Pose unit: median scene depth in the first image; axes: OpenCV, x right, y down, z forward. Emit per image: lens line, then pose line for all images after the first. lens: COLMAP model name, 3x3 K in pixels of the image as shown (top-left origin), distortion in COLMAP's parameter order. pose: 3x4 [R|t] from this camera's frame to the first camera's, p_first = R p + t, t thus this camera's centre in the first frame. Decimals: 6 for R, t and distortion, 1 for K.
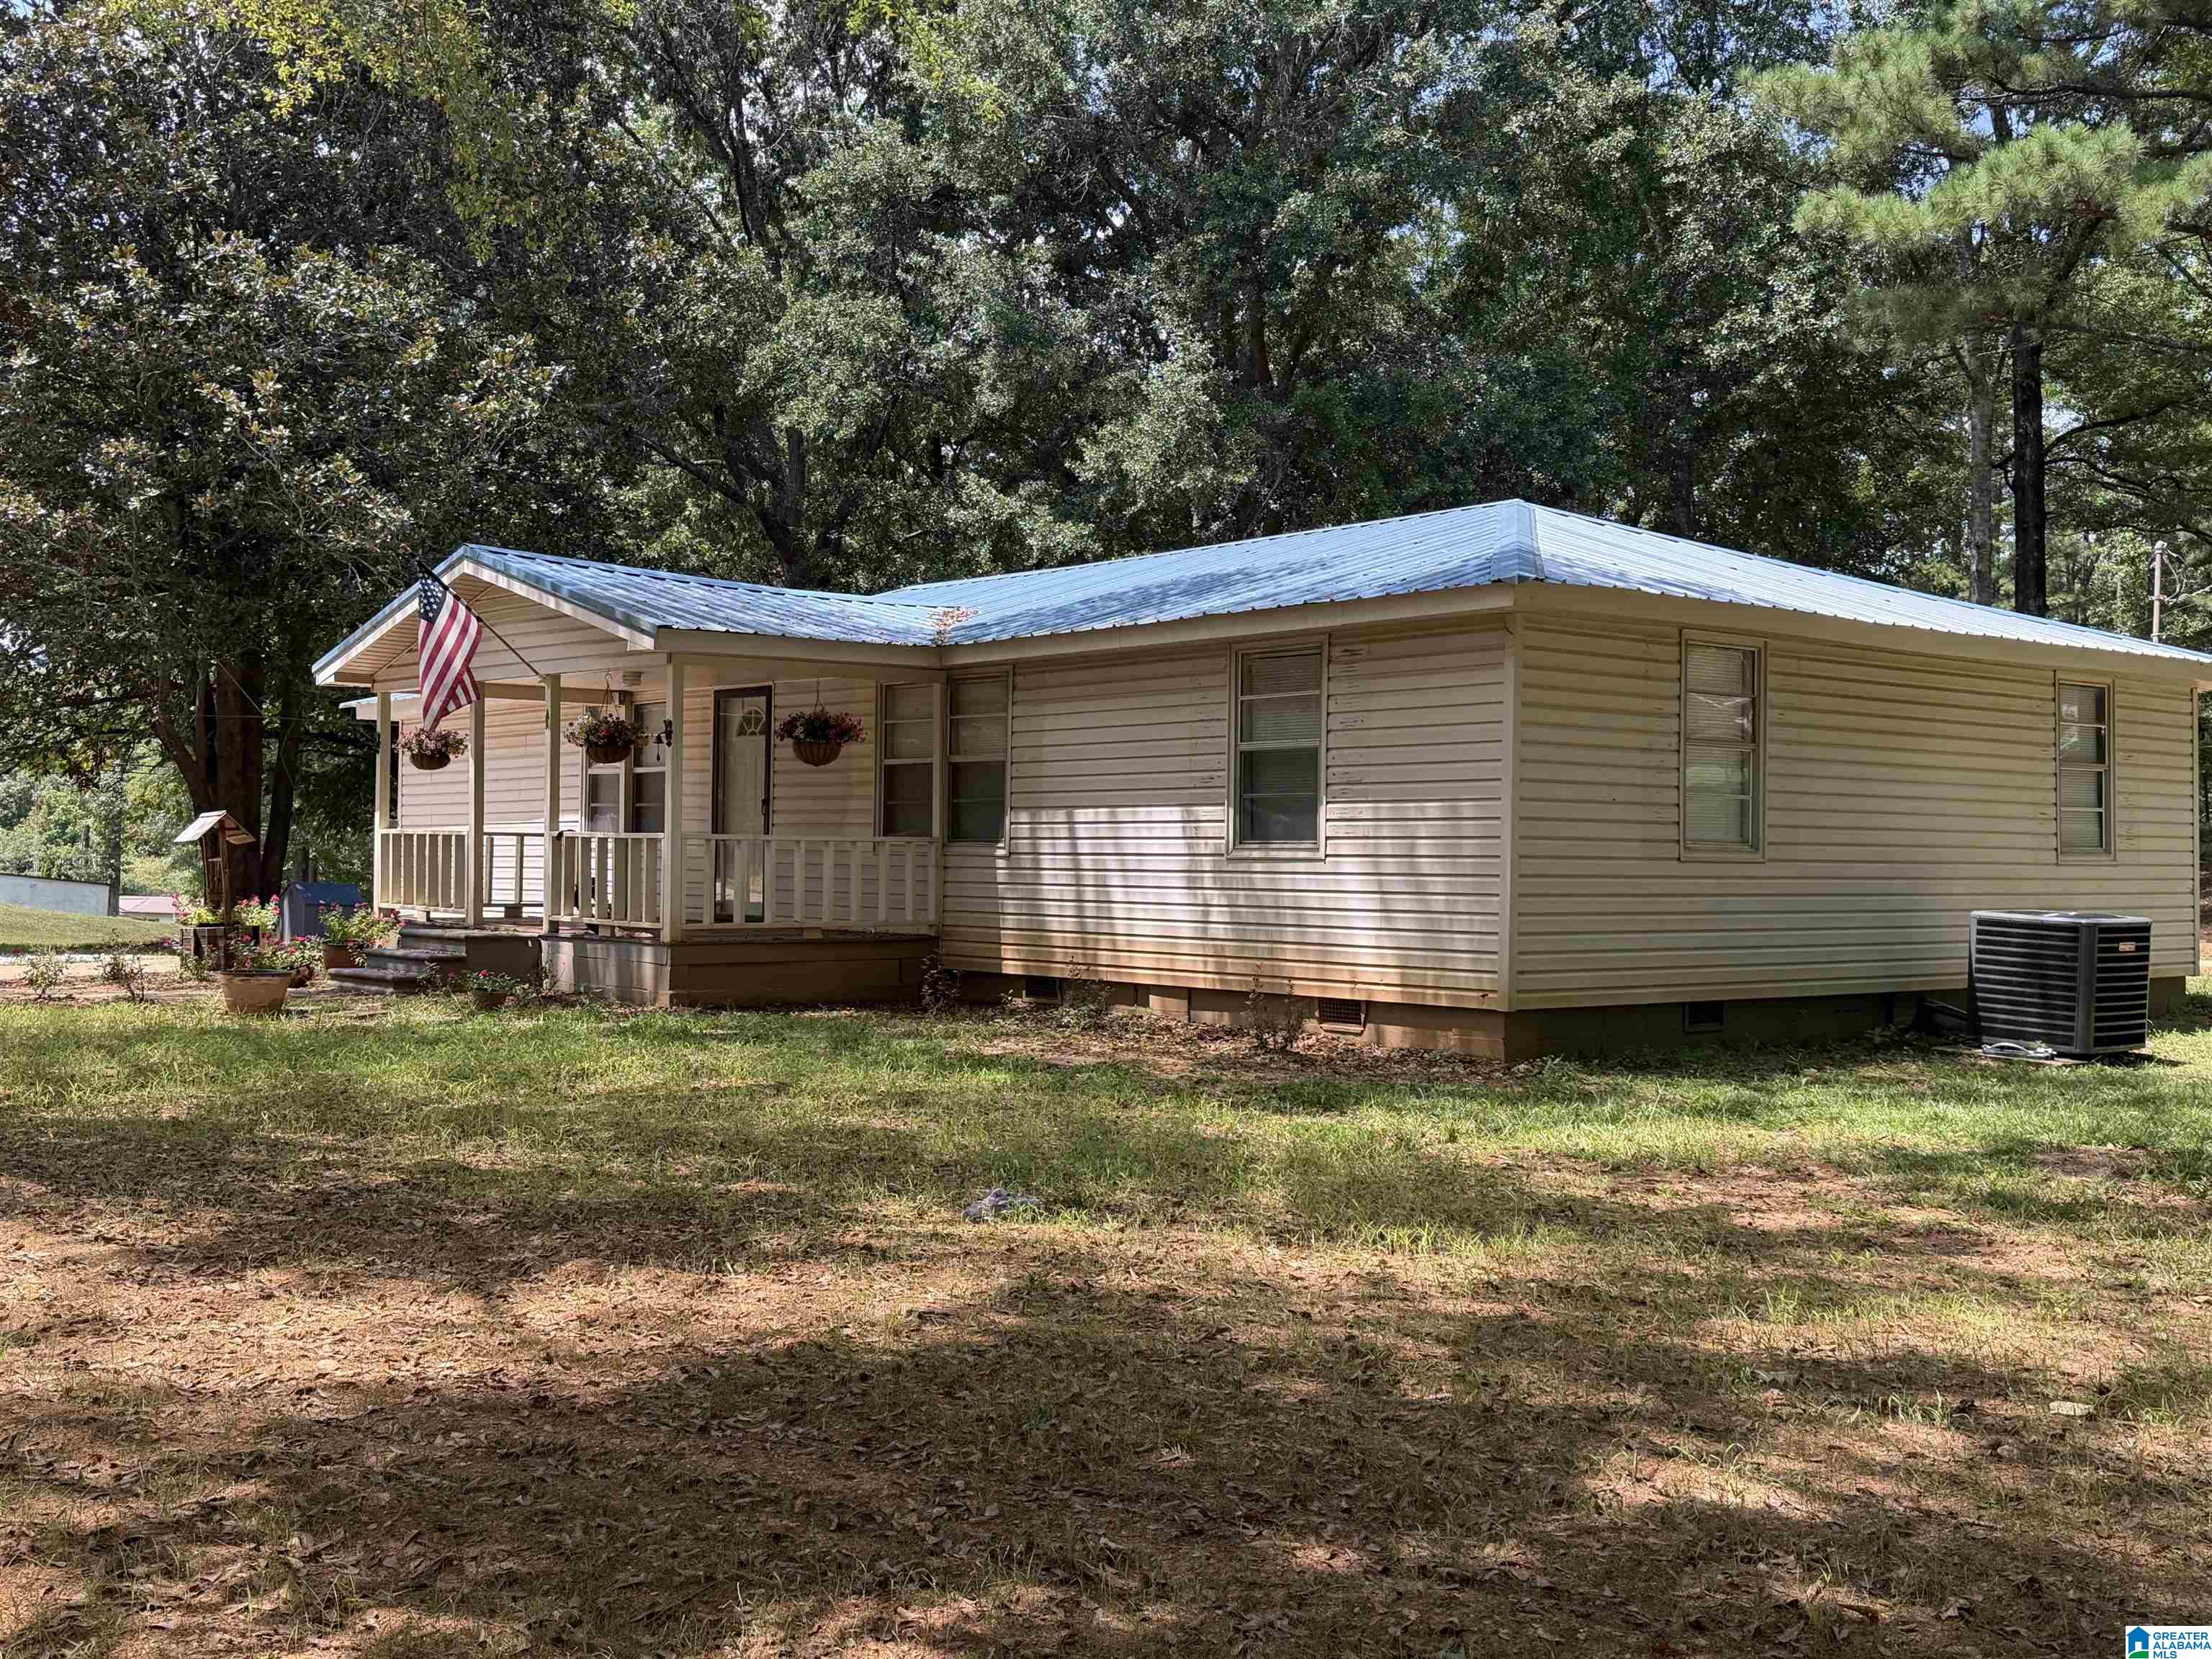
lens RADIAL K [[2319.4, 0, 1105.7], [0, 2319.4, 832.7], [0, 0, 1]] dist [-0.005285, 0.000000]
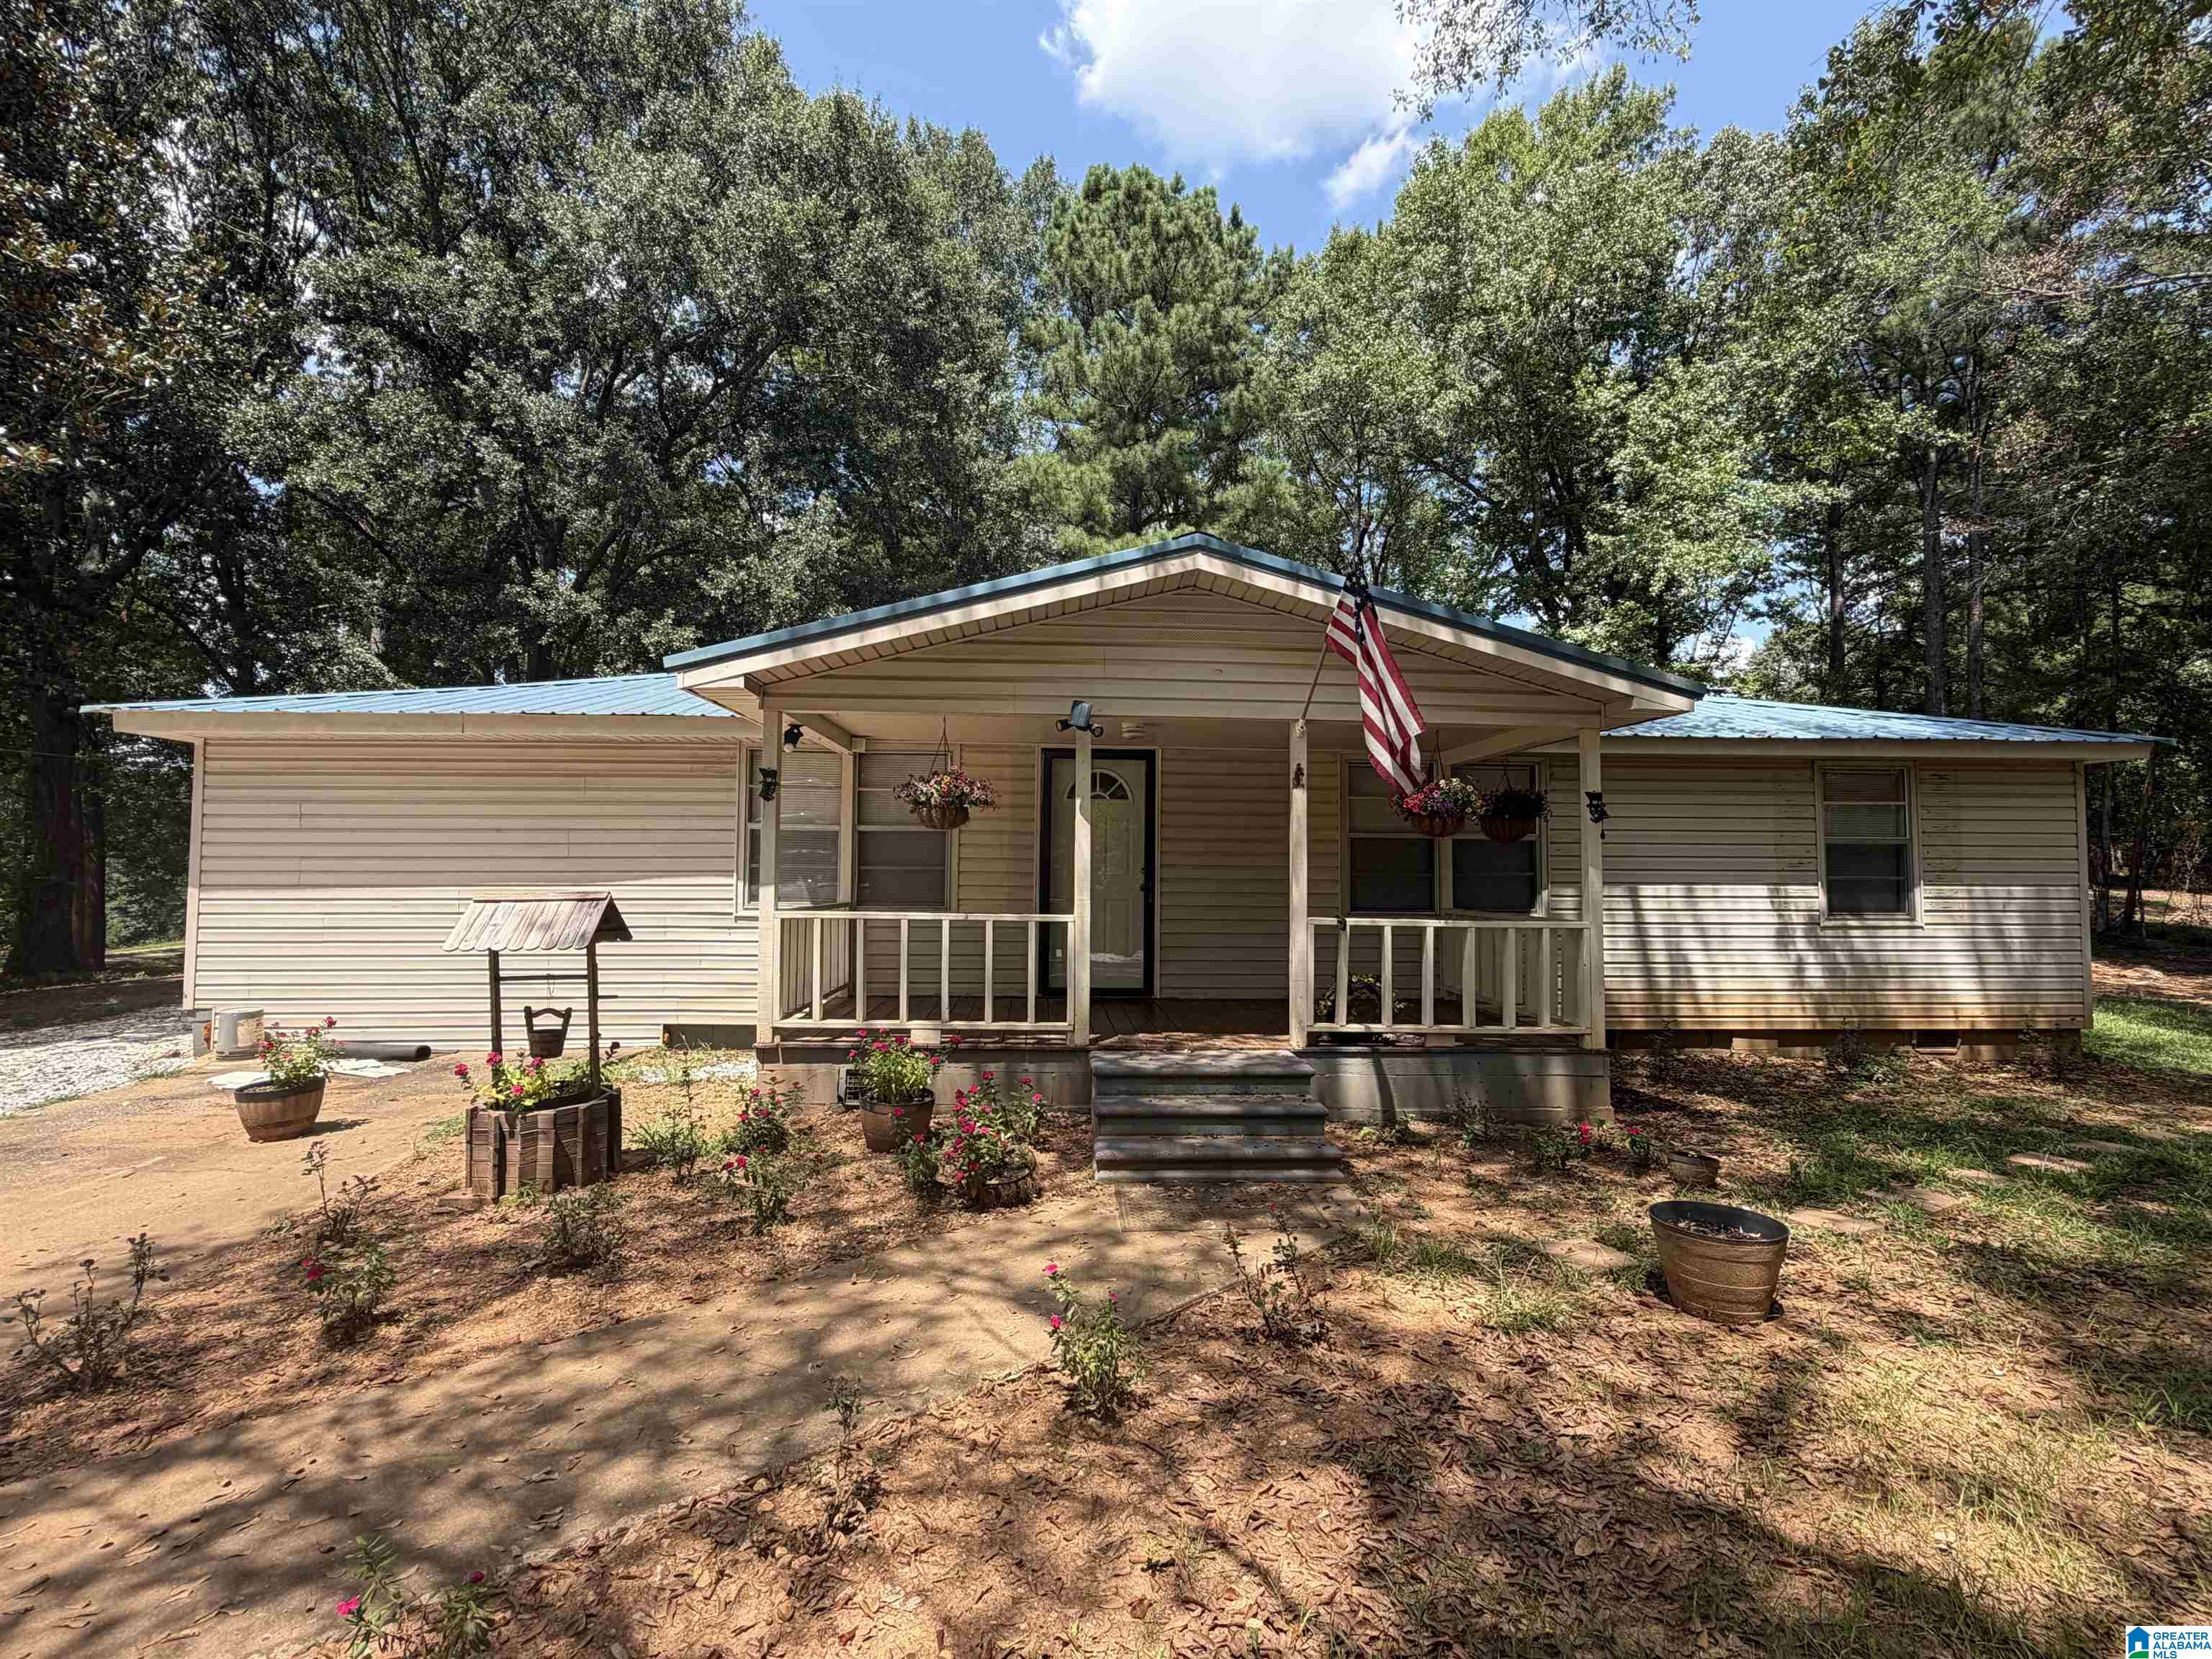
lens RADIAL K [[1026.2, 0, 1106.4], [0, 1026.2, 822.0], [0, 0, 1]] dist [0.002899, 0.000101]
pose [[0.600630, 0.021506, 0.799238, -0.626013], [-0.008722, 0.999755, -0.020346, -0.030998], [-0.799480, 0.005249, 0.600670, 0.949919]]
